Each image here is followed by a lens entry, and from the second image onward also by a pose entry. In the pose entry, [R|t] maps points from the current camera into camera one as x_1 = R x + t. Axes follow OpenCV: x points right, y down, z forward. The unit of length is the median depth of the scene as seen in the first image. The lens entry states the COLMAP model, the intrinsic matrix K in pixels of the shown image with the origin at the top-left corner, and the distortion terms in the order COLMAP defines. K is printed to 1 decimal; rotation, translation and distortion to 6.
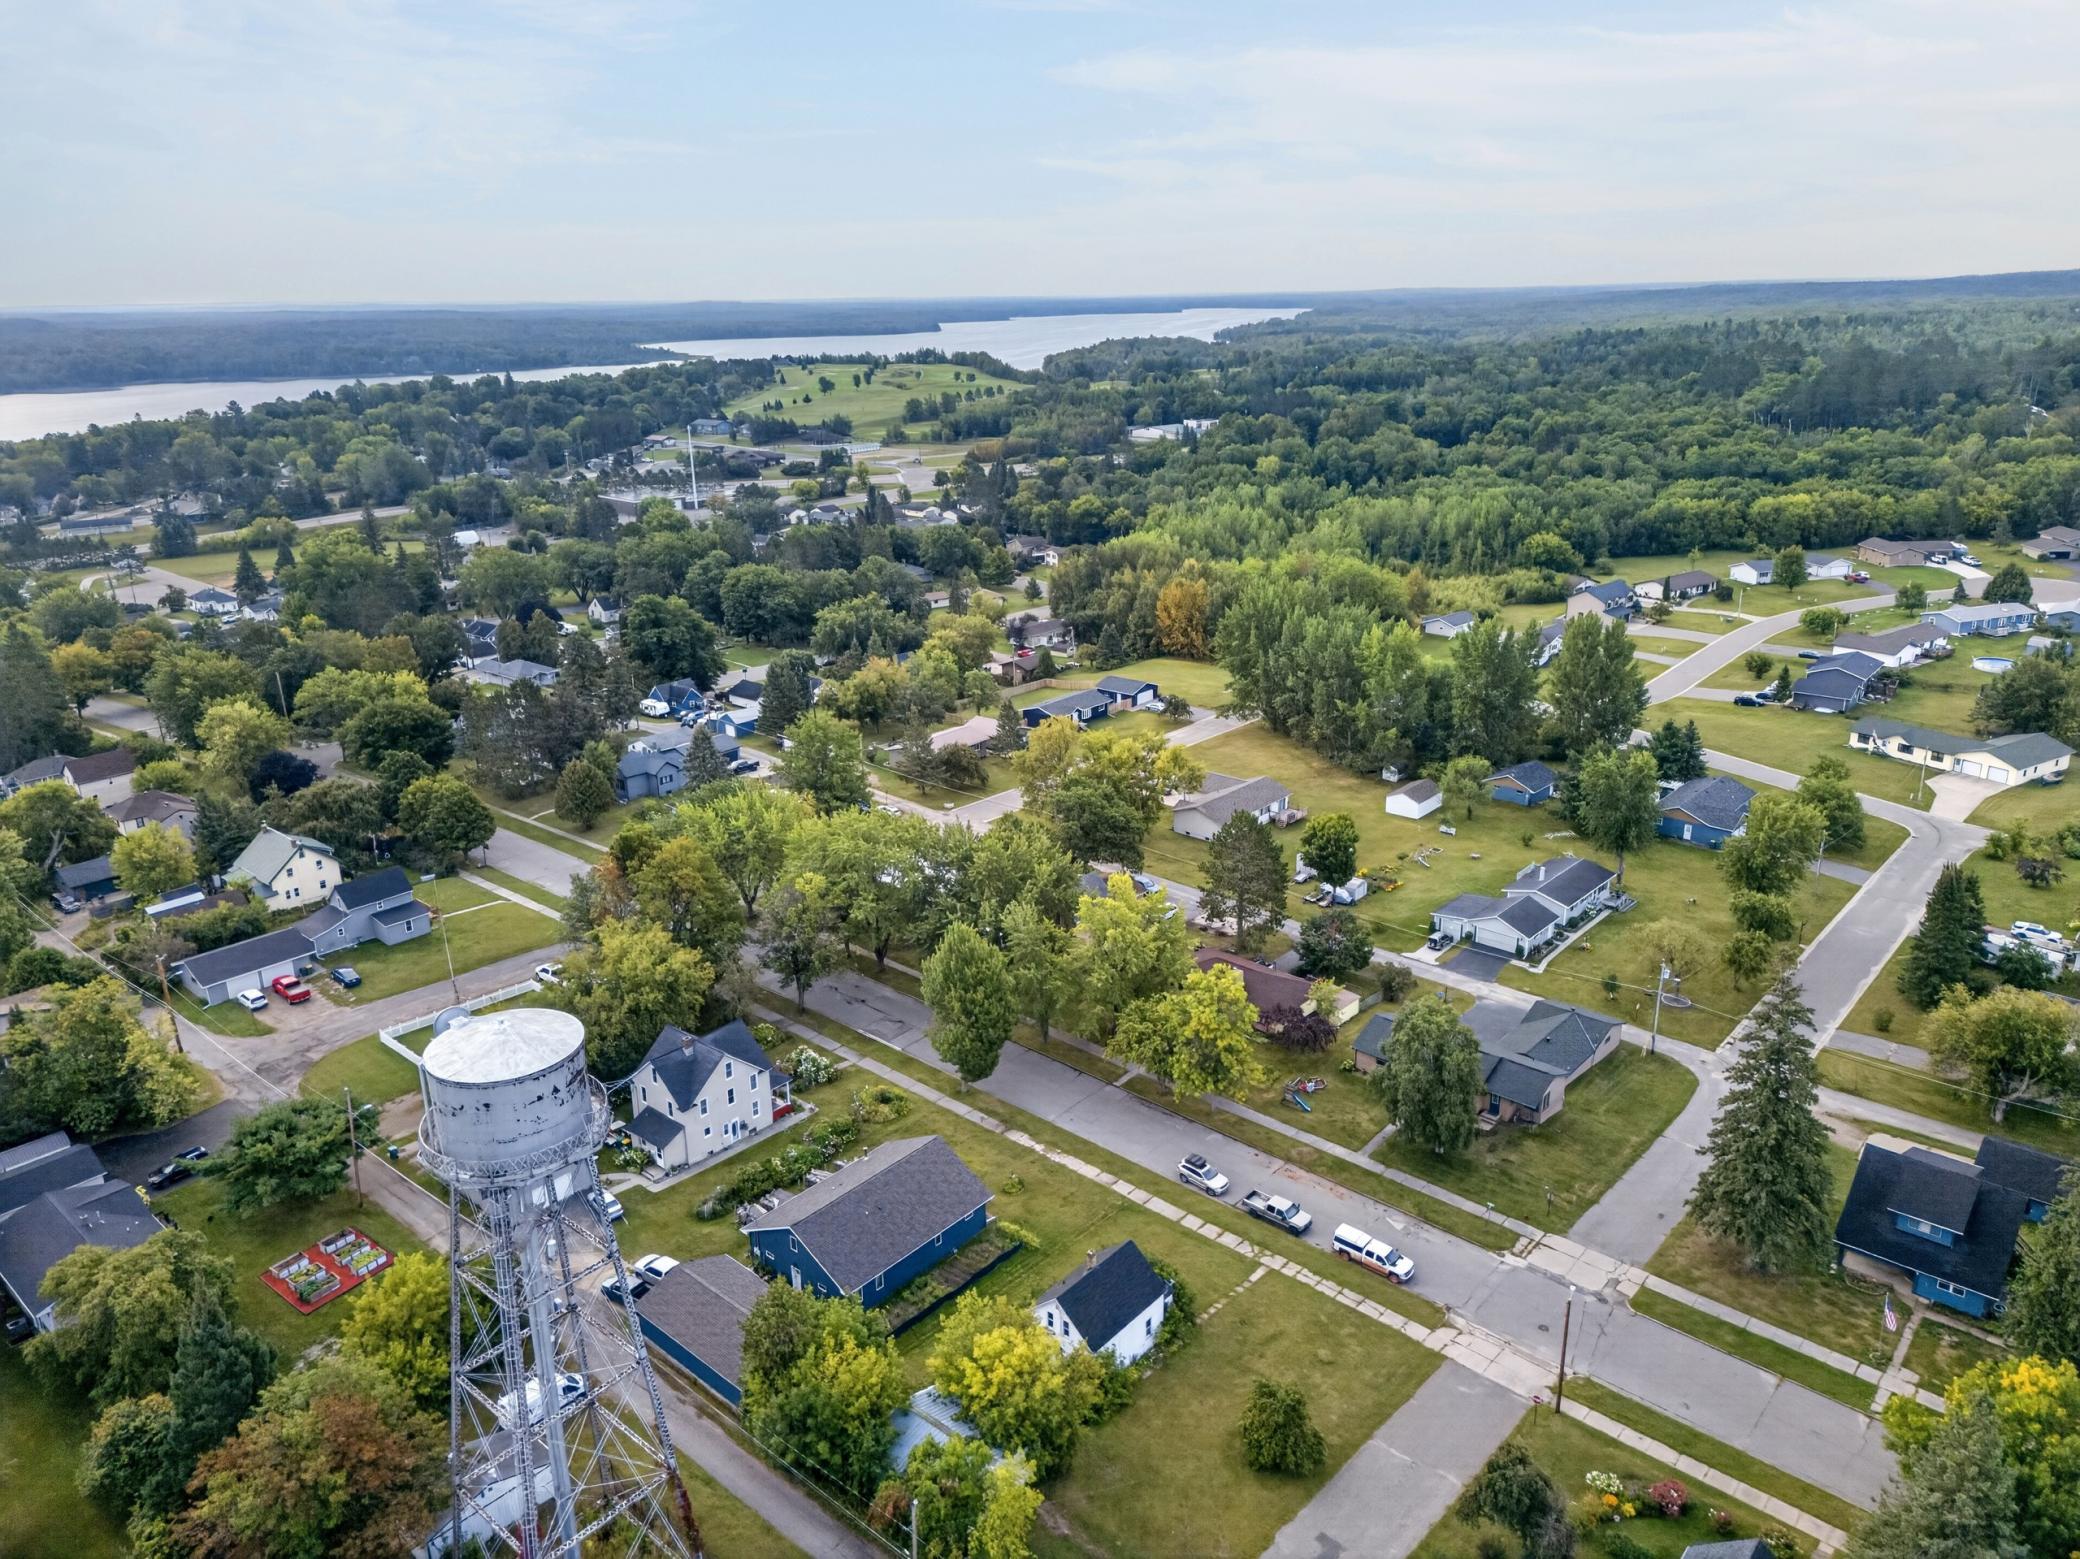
lens RADIAL K [[1511.5, 0, 1036.3], [0, 1511.5, 777.3], [0, 0, 1]] dist [0.010588, 0.001708]
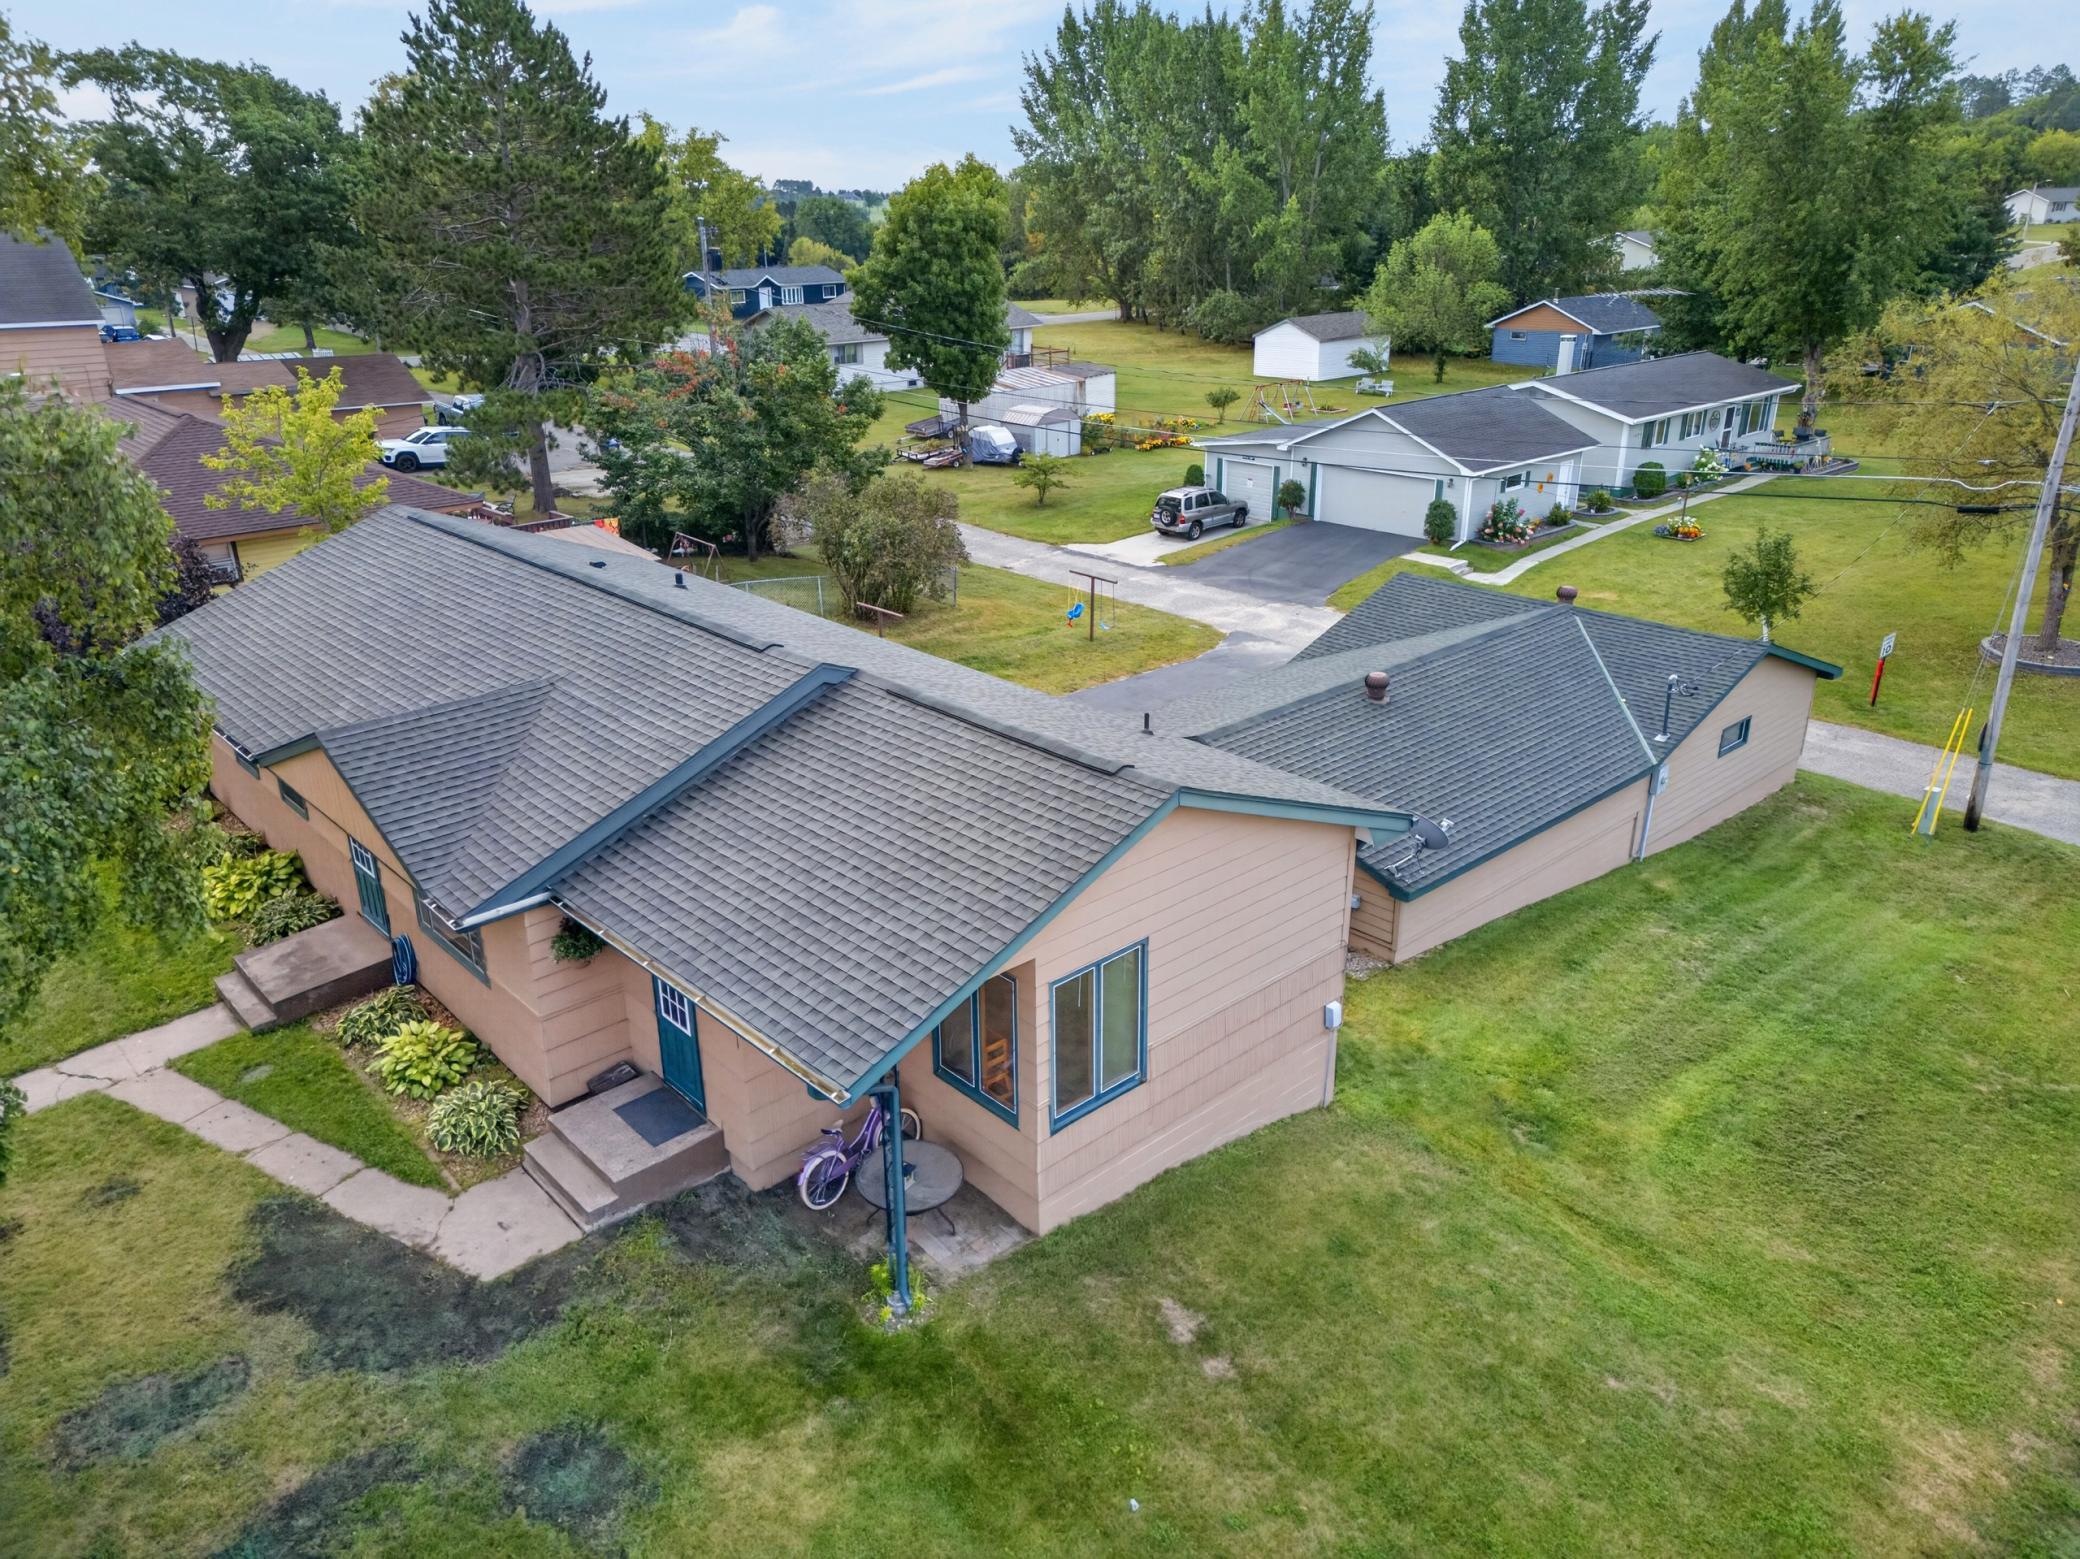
lens RADIAL K [[1511.5, 0, 1039.5], [0, 1511.5, 788.7], [0, 0, 1]] dist [0.010588, 0.001708]
pose [[0.995909, 0.030315, -0.085125, 0.264234], [-0.024539, 0.997376, 0.068105, 0.145001], [0.086967, -0.065738, 0.994040, 0.690671]]
